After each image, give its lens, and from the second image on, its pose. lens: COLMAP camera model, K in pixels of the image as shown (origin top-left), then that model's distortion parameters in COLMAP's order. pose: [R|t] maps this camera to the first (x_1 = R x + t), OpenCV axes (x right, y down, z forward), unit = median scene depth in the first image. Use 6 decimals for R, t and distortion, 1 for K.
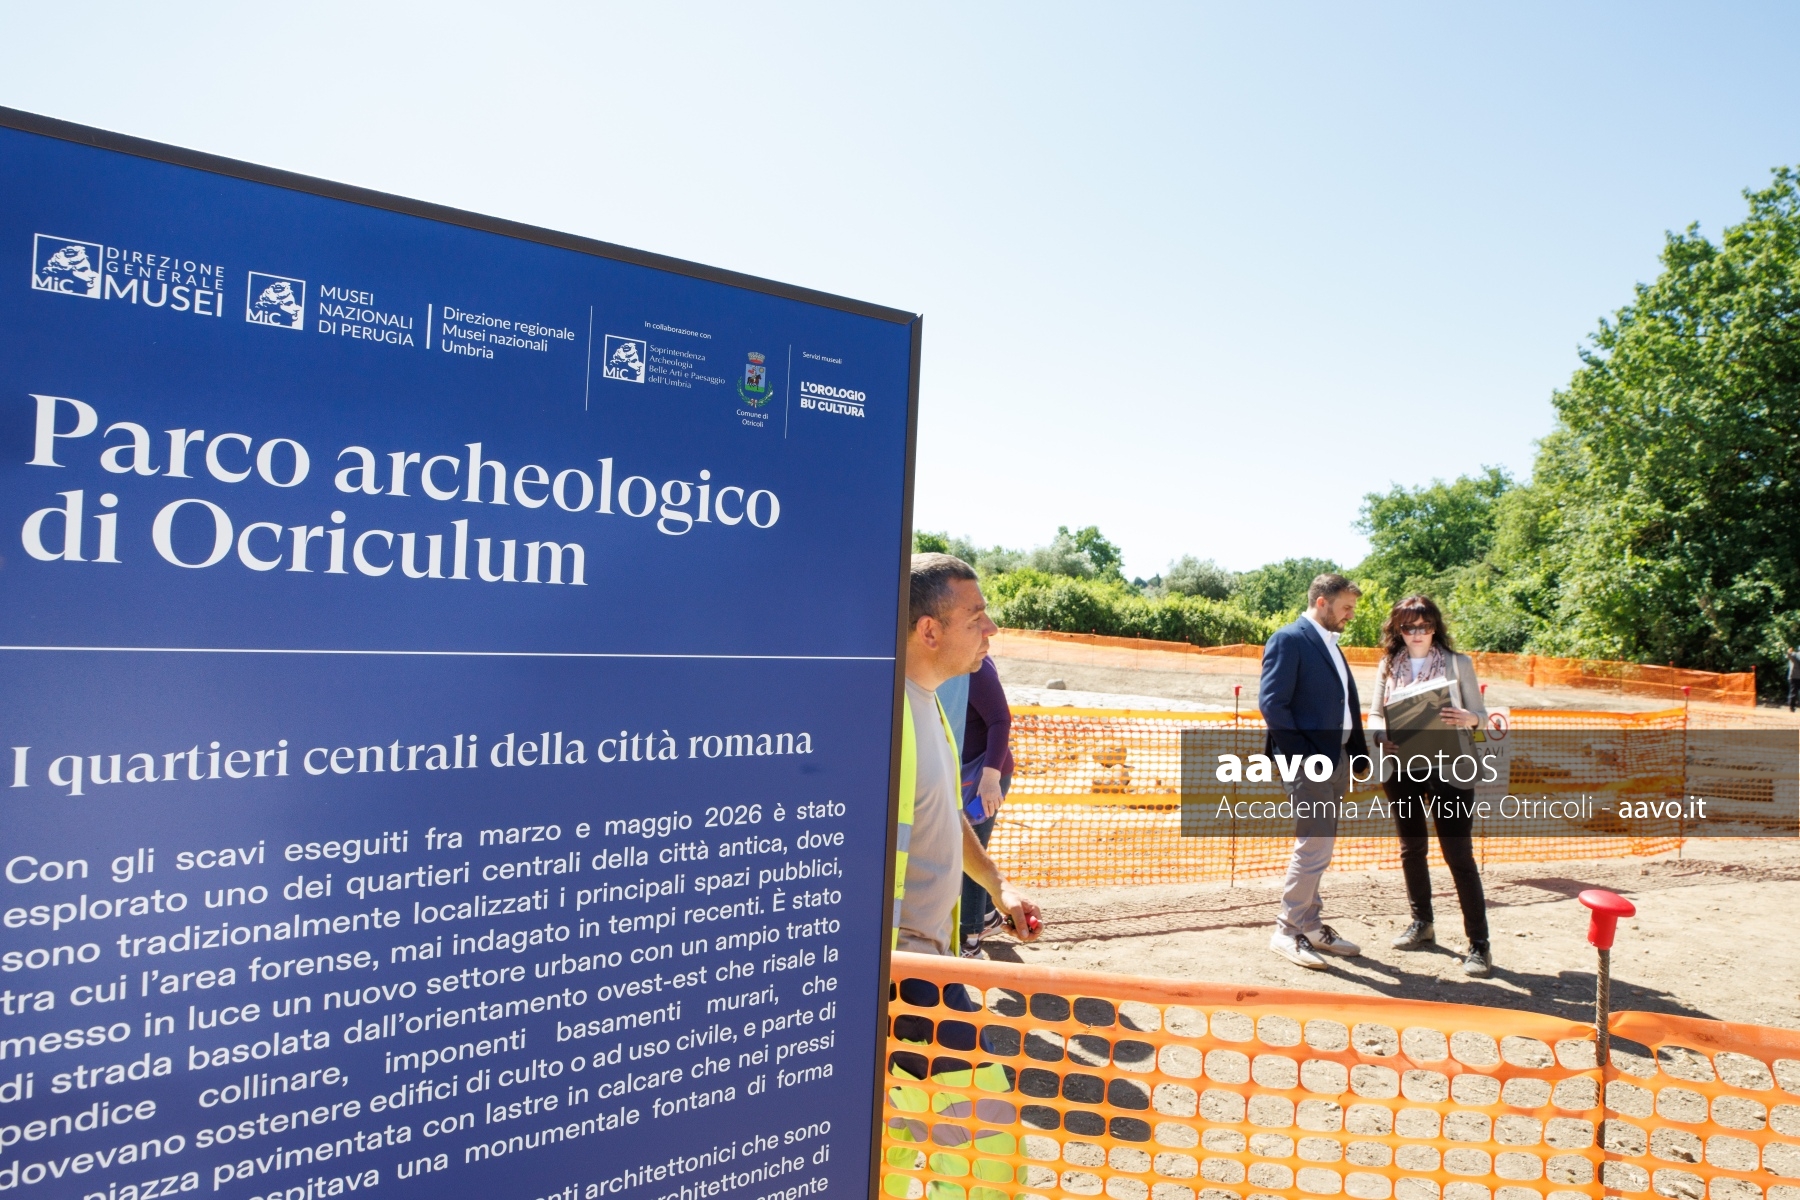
lens RADIAL K [[912.1, 0, 900.0], [0, 912.1, 600.0], [0, 0, 1]] dist [-0.017608, -0.006438]
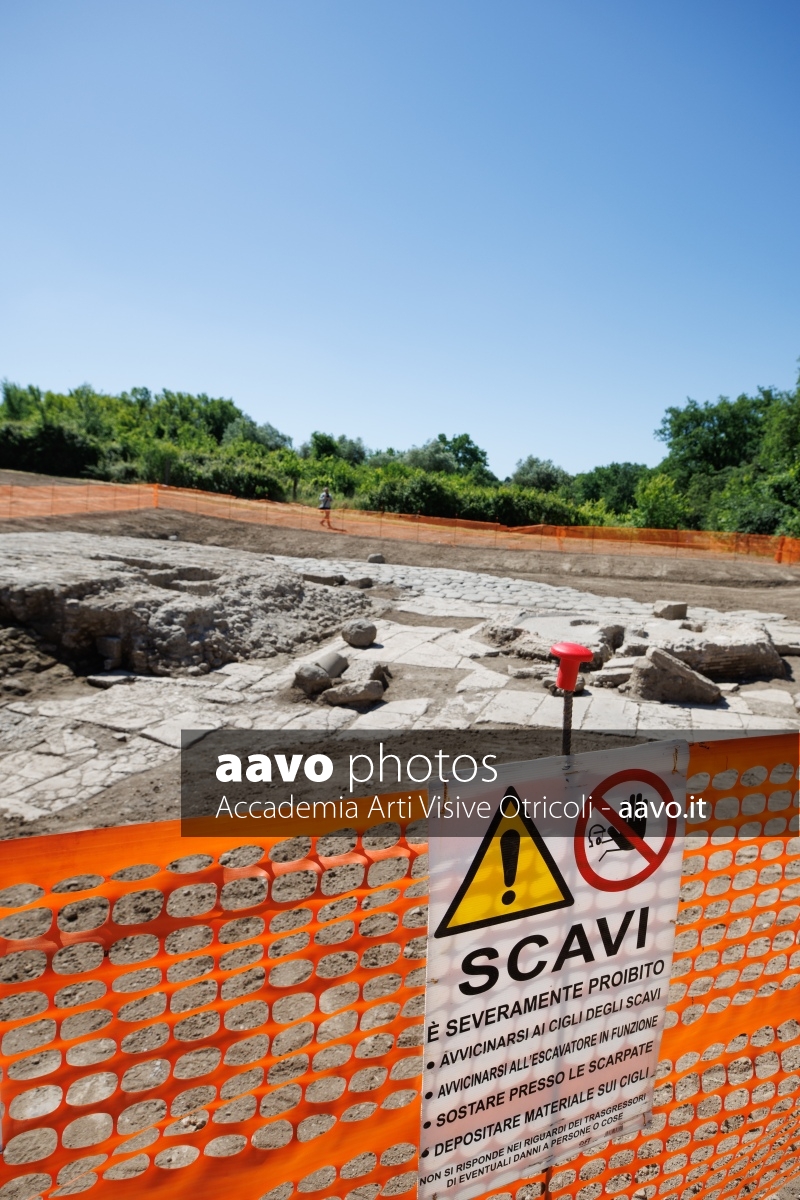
lens RADIAL K [[666.5, 0, 391.6], [0, 666.5, 599.0], [0, 0, 1]] dist [-0.034180, 0.015841]
pose [[0.996884, -0.001944, 0.078855, 0.078988], [-0.010421, 0.987687, 0.156093, 0.008371], [-0.078188, -0.156429, 0.984590, 0.114233]]
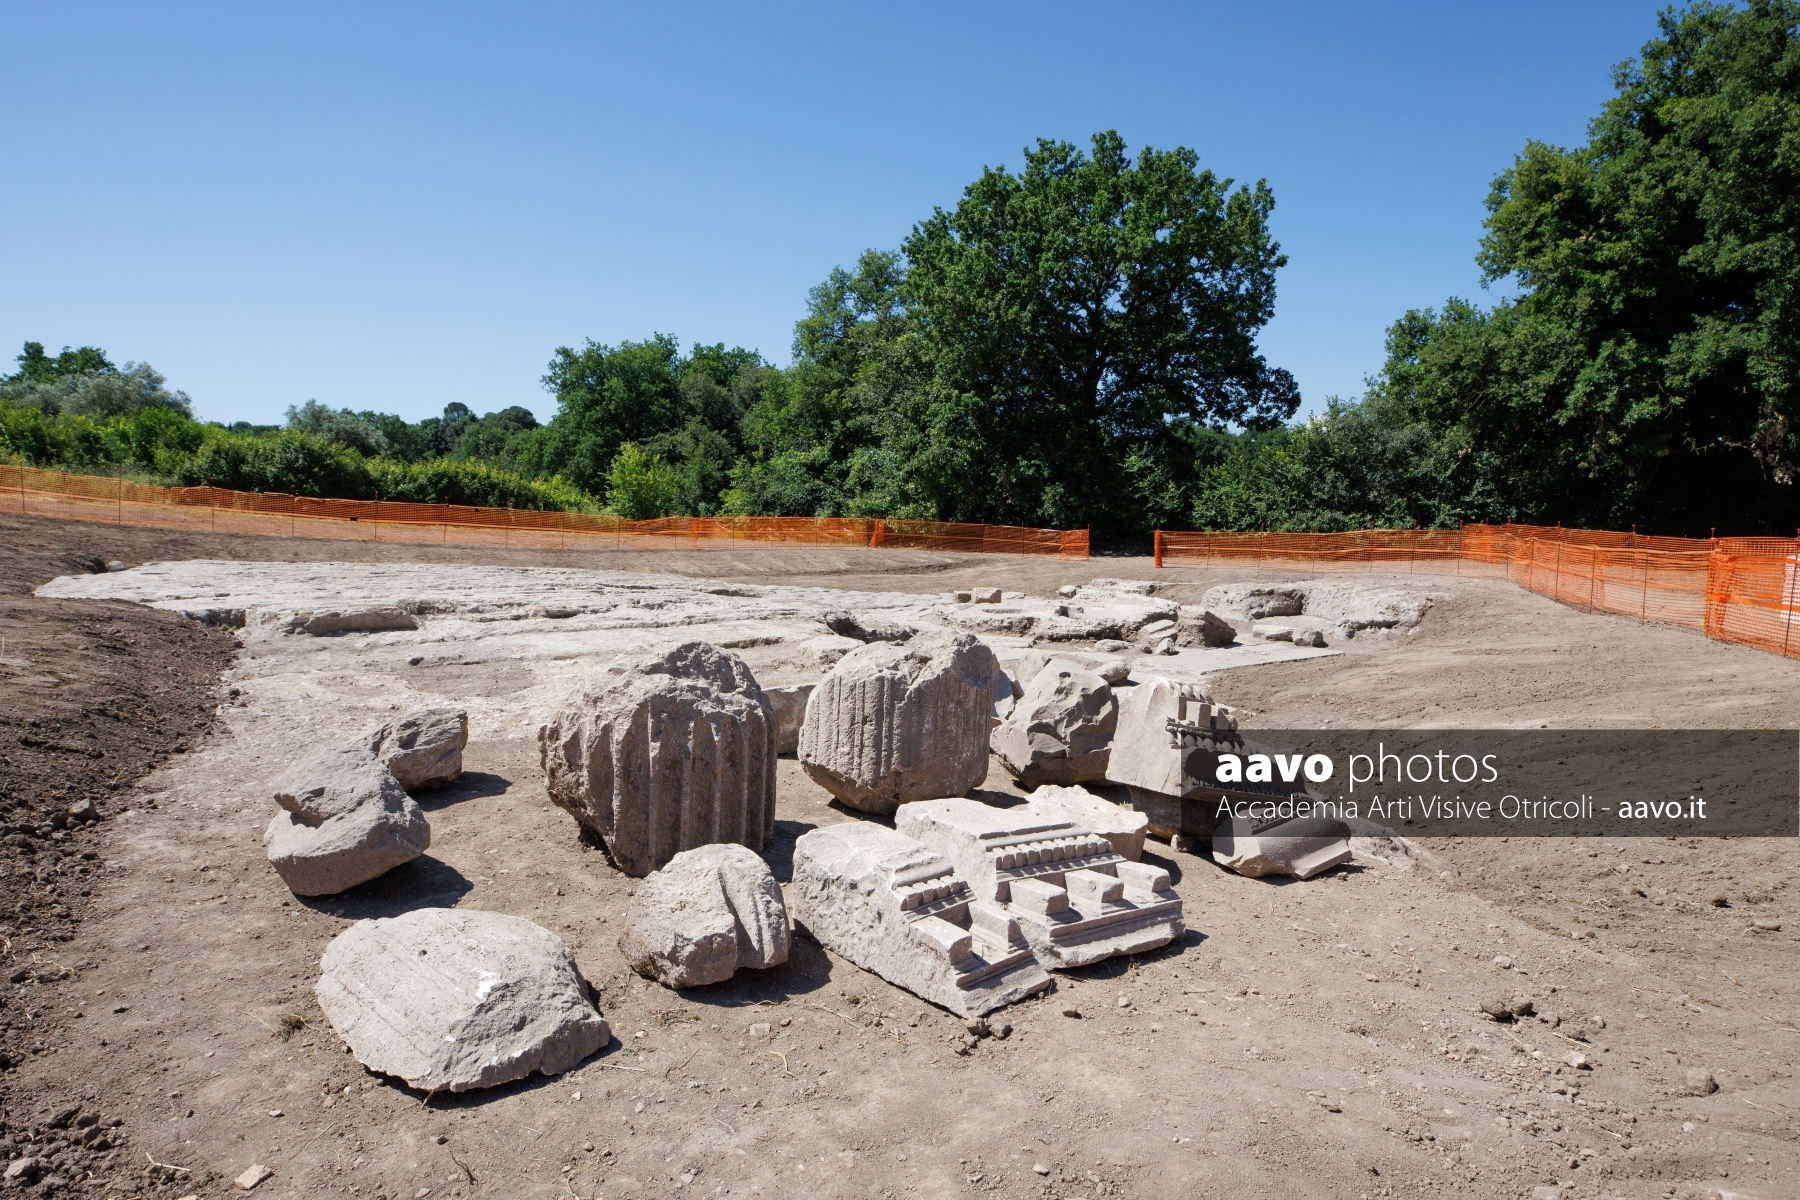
lens RADIAL K [[1025.1, 0, 912.6], [0, 1025.1, 600.0], [0, 0, 1]] dist [-0.034218, 0.021194]
pose [[0.547470, -0.092048, 0.831747, -0.231244], [-0.021552, 0.992051, 0.123974, 0.000008], [-0.836547, -0.085798, 0.541135, 0.165179]]
